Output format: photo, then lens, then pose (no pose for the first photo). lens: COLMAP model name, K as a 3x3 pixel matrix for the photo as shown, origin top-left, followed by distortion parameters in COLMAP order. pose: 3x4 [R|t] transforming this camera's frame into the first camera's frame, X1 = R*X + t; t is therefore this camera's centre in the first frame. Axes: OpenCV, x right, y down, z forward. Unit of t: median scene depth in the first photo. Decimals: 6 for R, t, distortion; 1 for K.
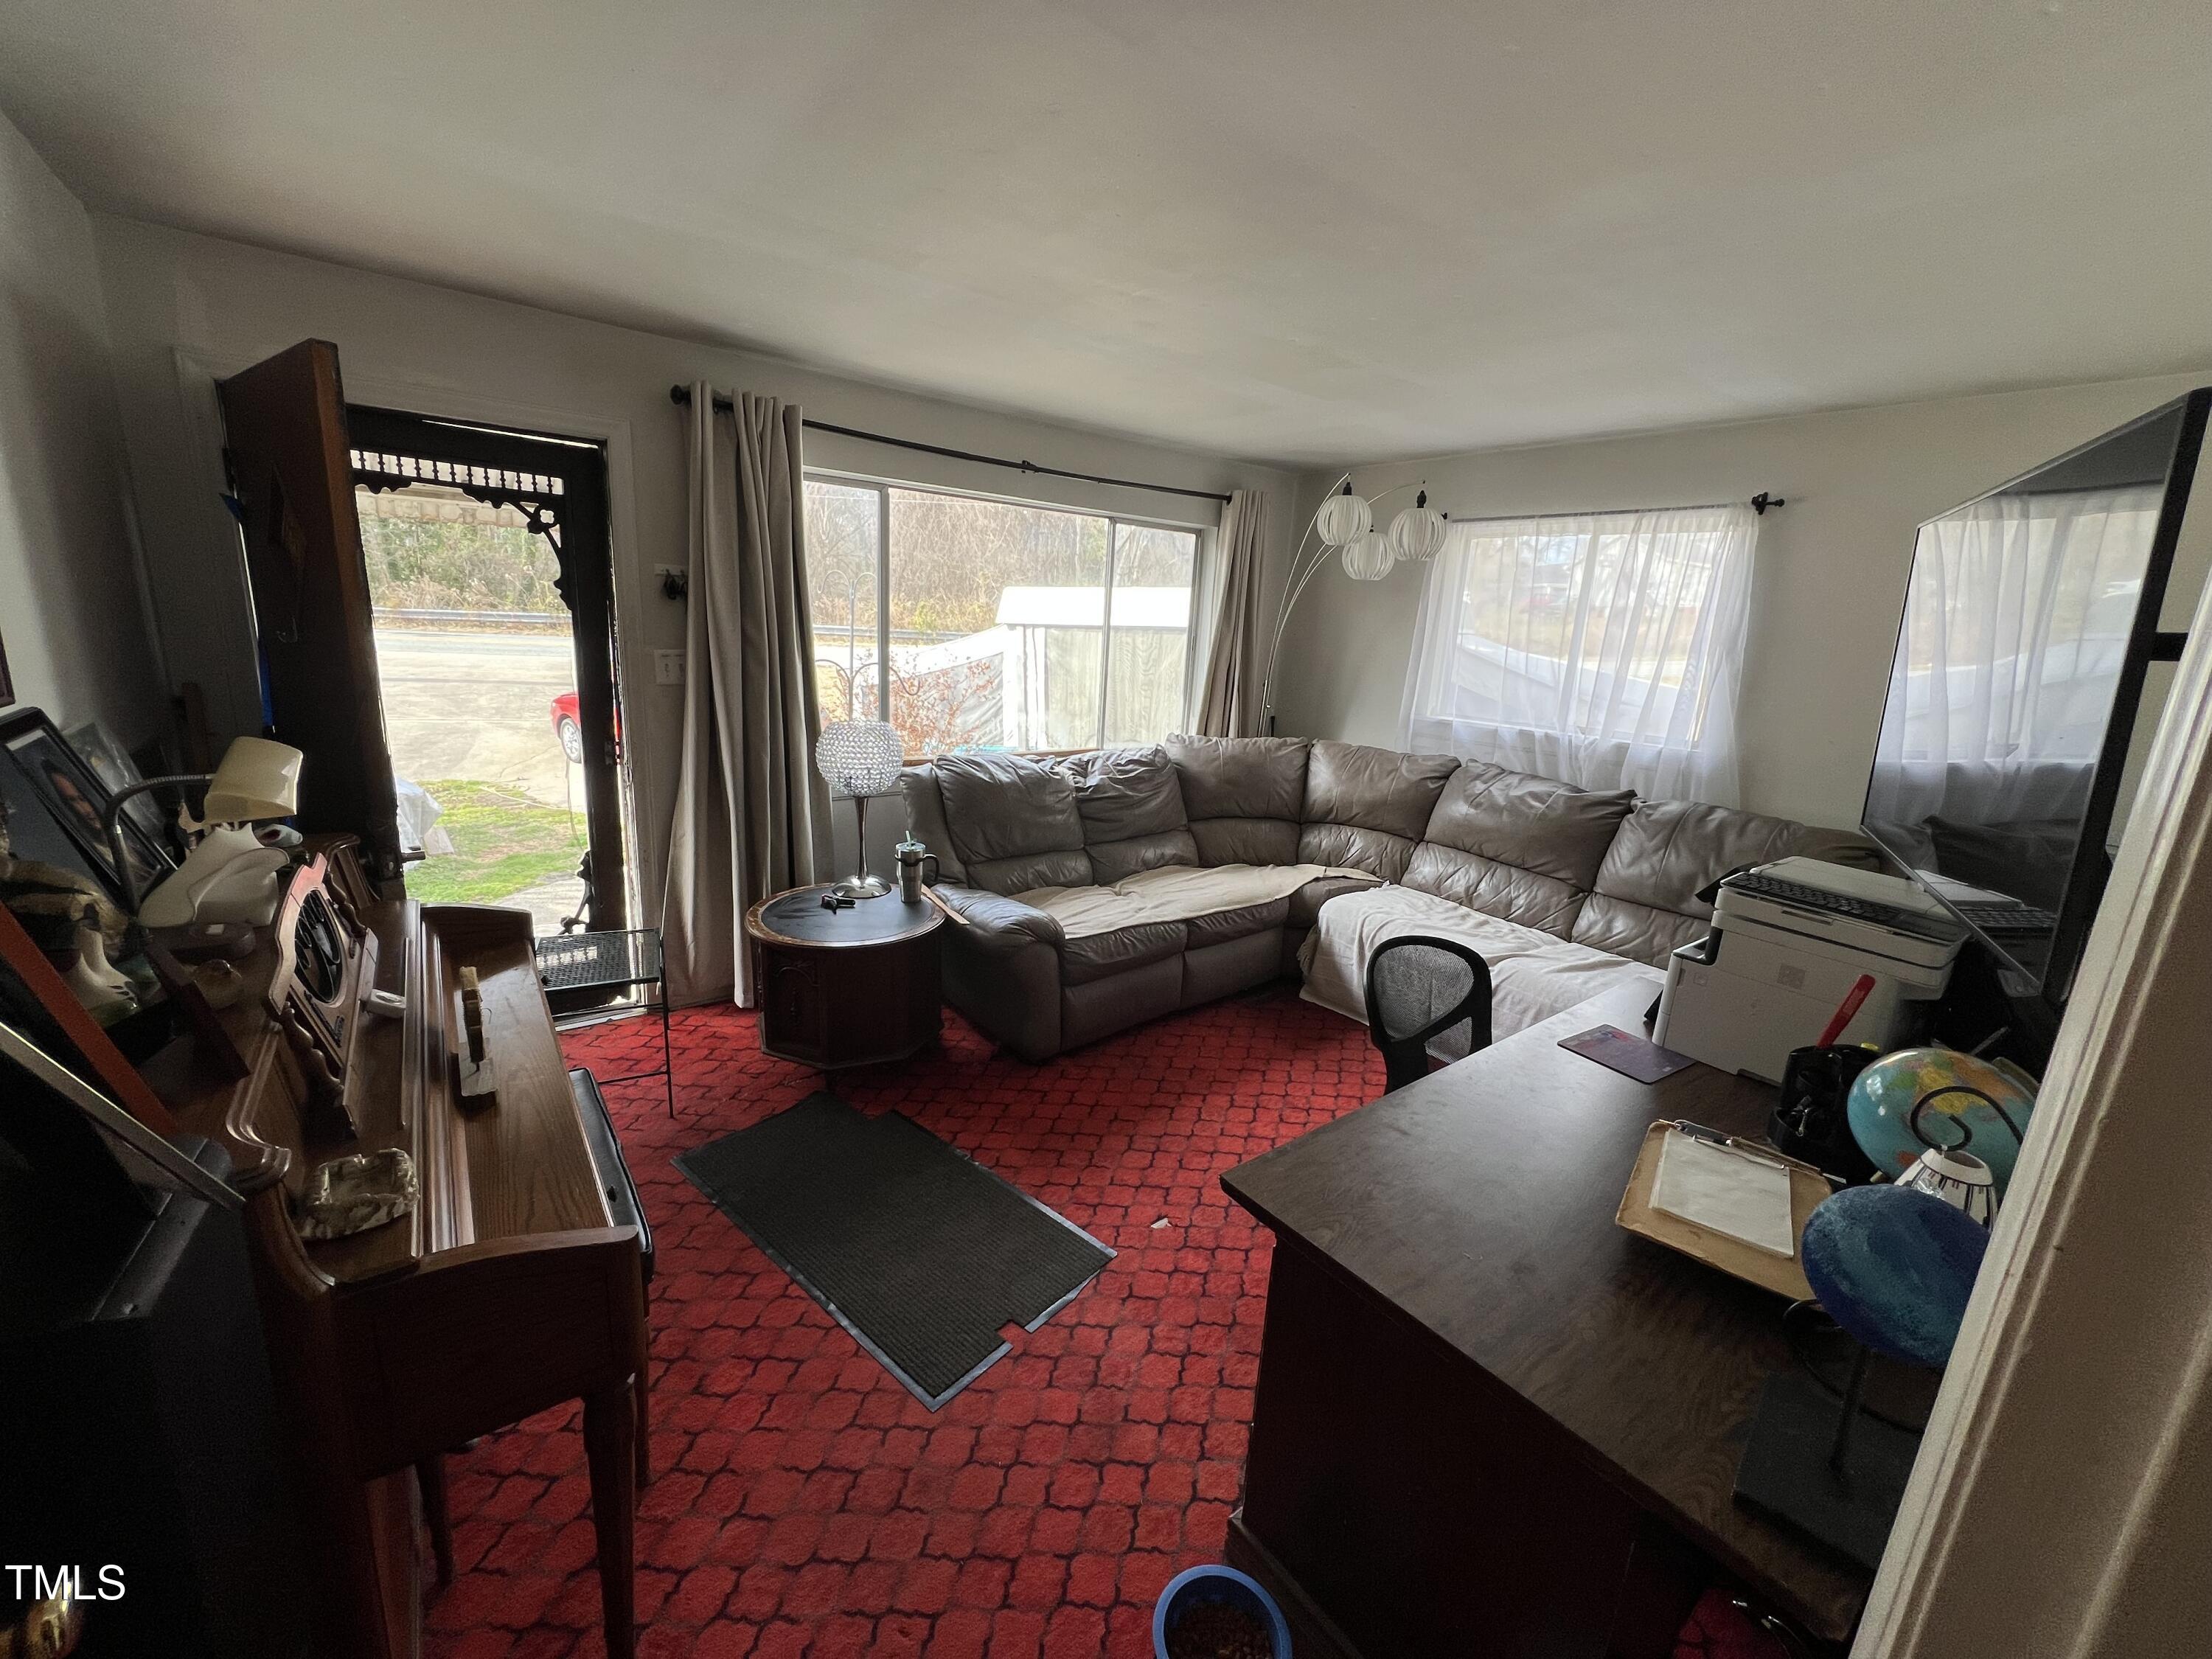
lens RADIAL K [[882.6, 0, 1103.9], [0, 882.6, 819.2], [0, 0, 1]] dist [-0.002071, -0.000541]
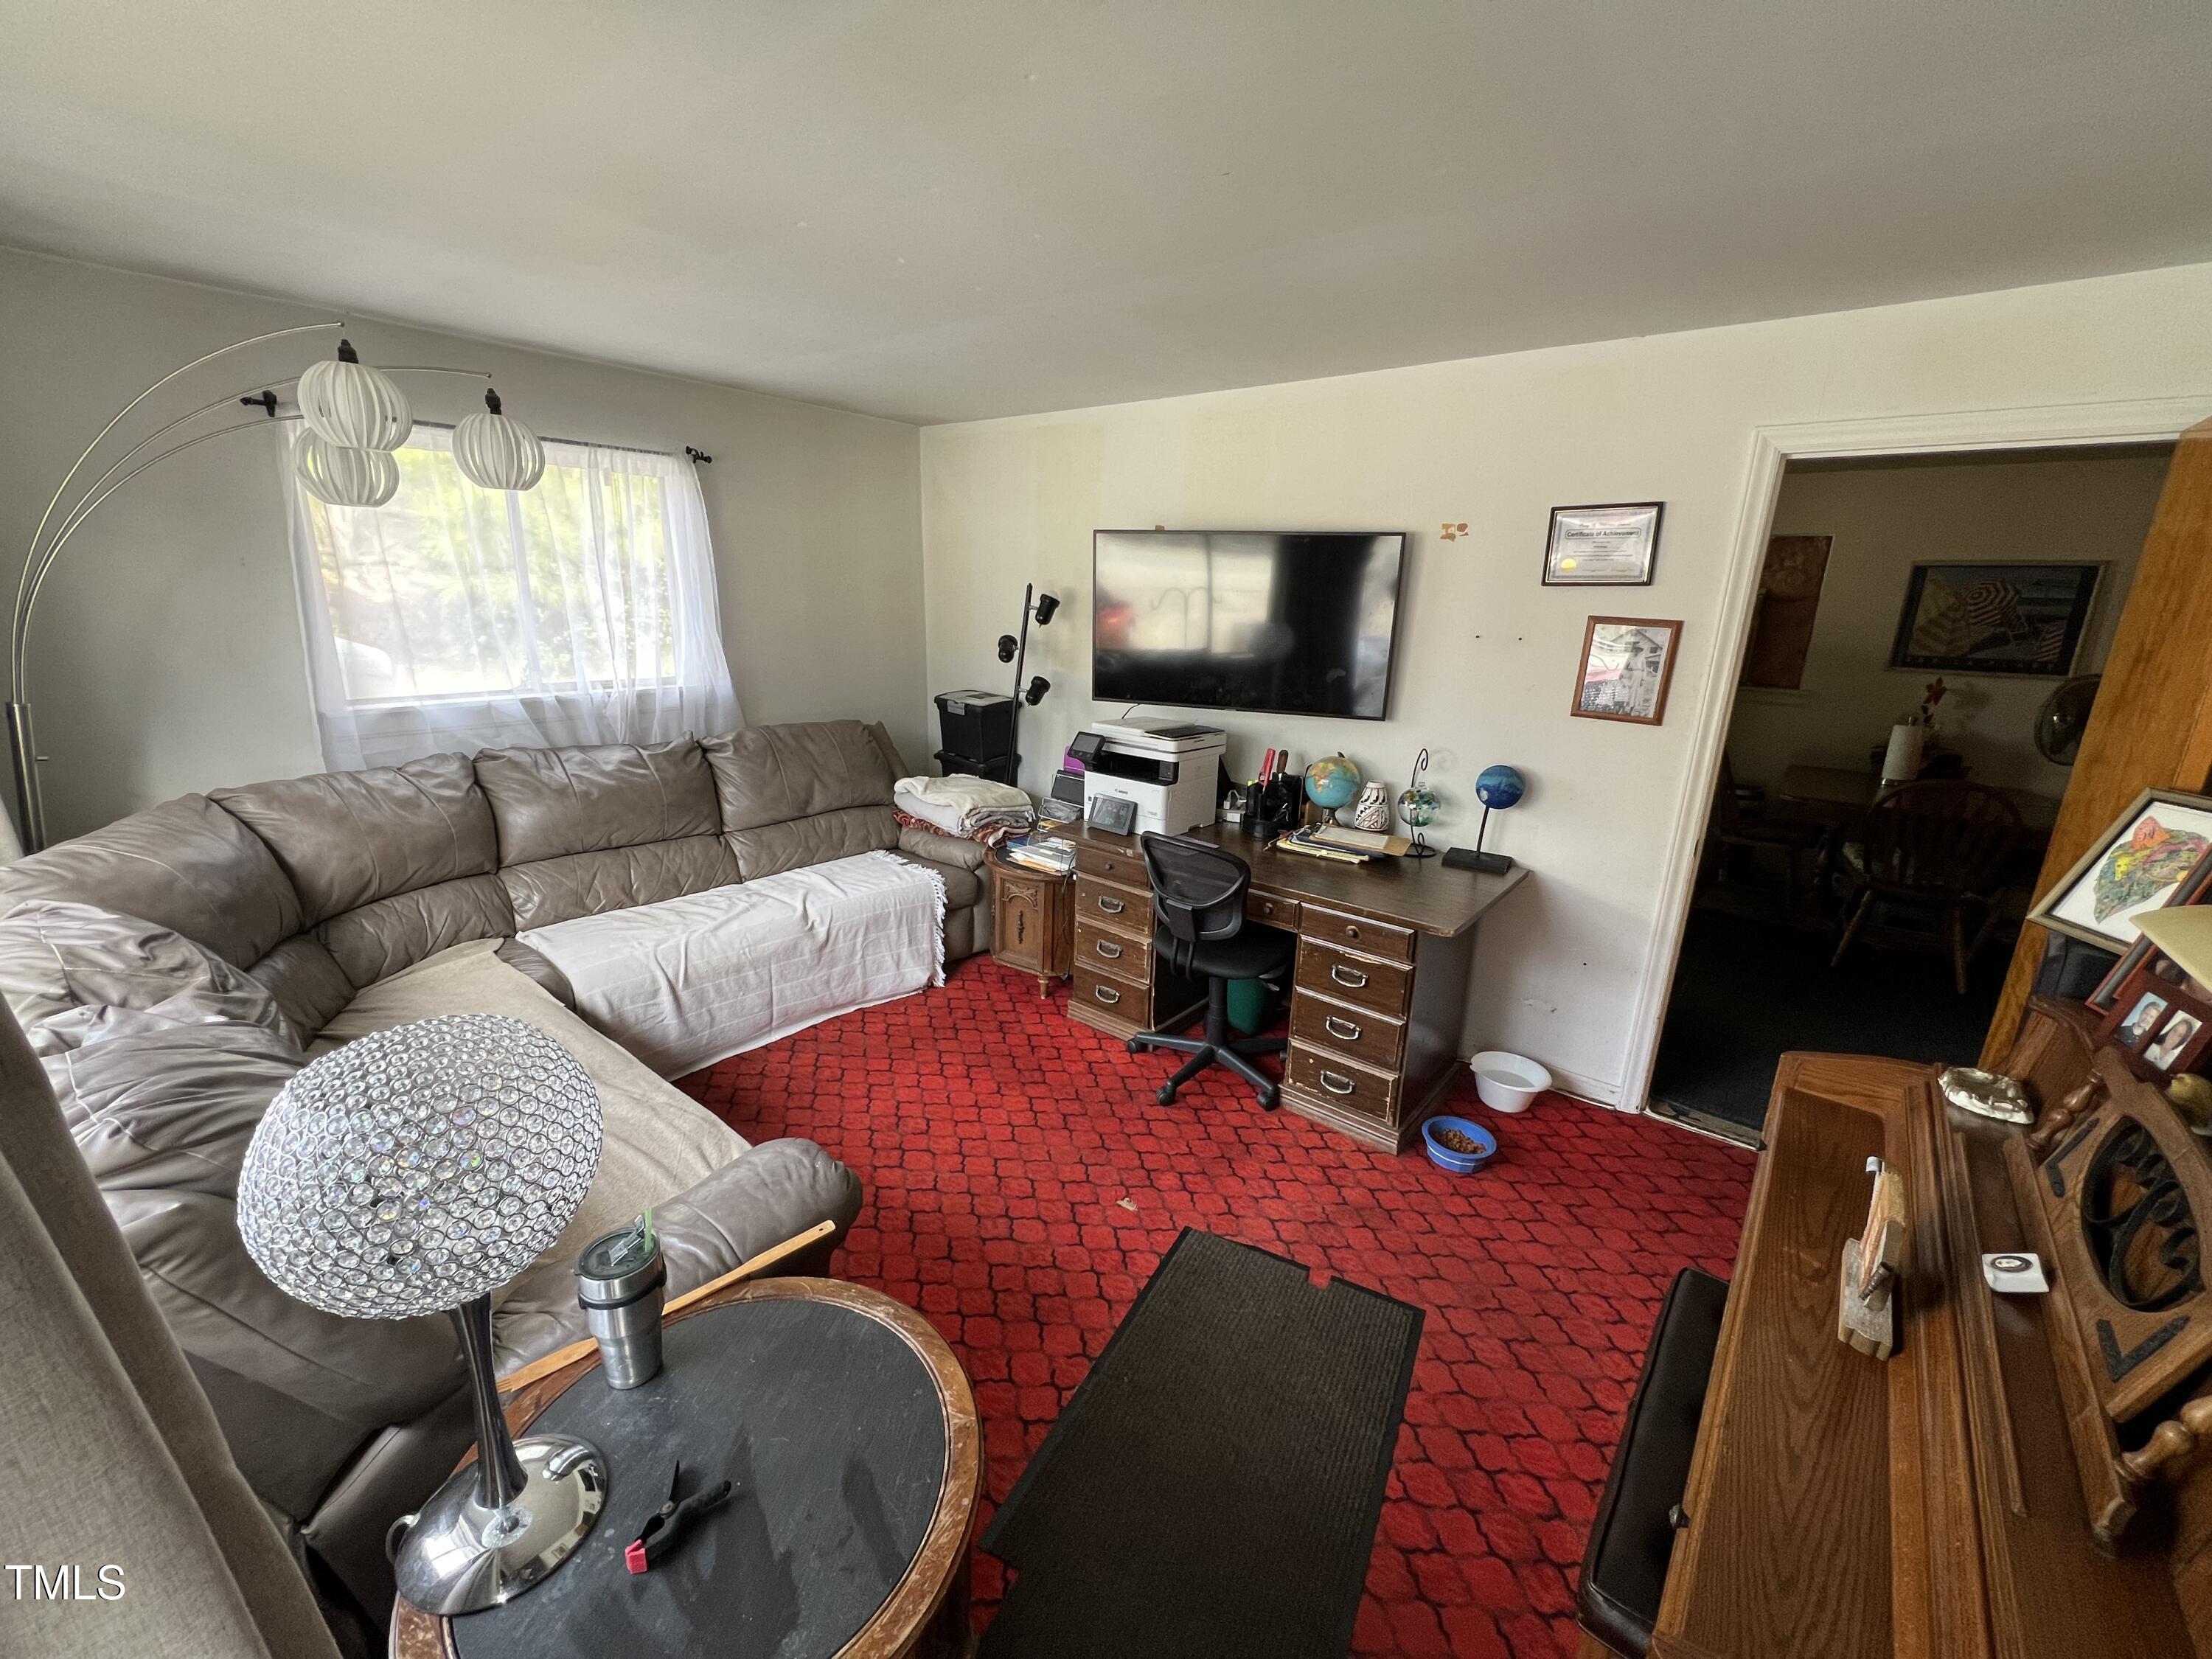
lens RADIAL K [[882.6, 0, 1101.1], [0, 882.6, 815.9], [0, 0, 1]] dist [-0.002071, -0.000541]
pose [[-0.215277, -0.300860, 0.929053, -0.533432], [0.174835, 0.924114, 0.339773, -0.225331], [-0.960775, 0.235576, -0.146340, 0.763116]]
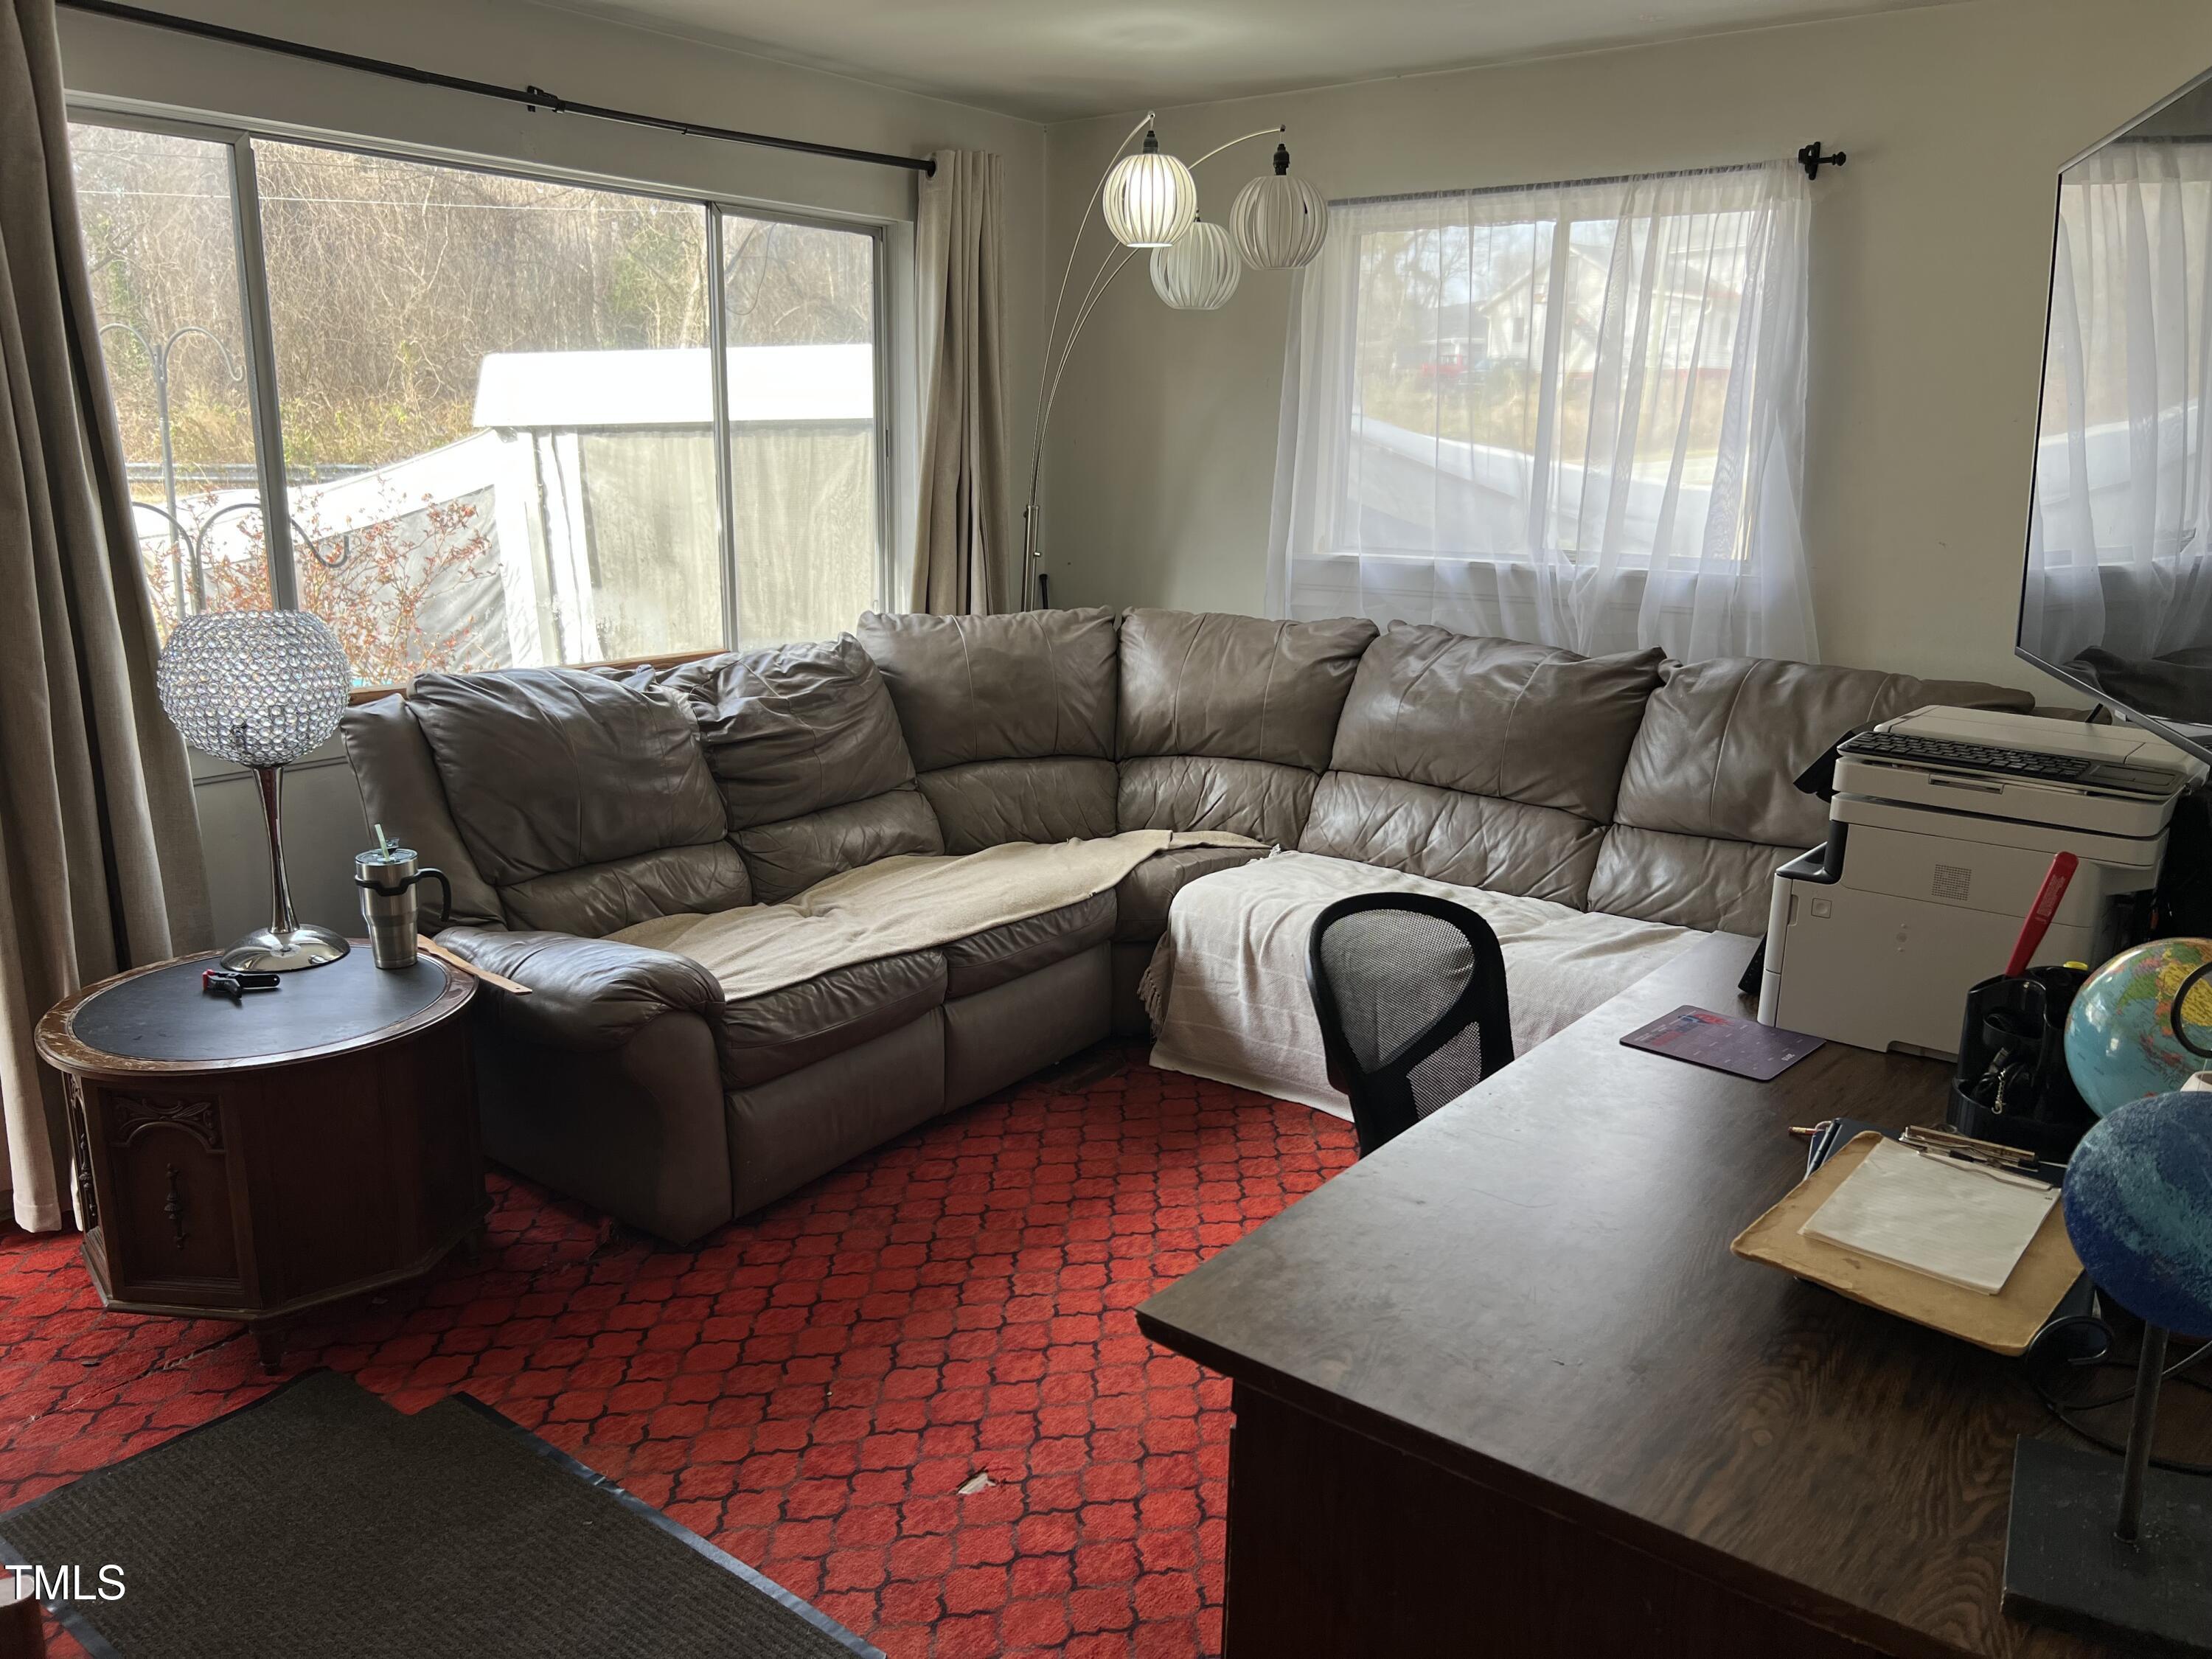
lens RADIAL K [[1664.7, 0, 1098.2], [0, 1664.7, 820.5], [0, 0, 1]] dist [0.053939, -0.061428]
pose [[0.968135, -0.094228, 0.232024, -0.045267], [0.092020, 0.995549, 0.020345, 0.026978], [-0.232908, 0.001654, 0.972497, -0.015682]]
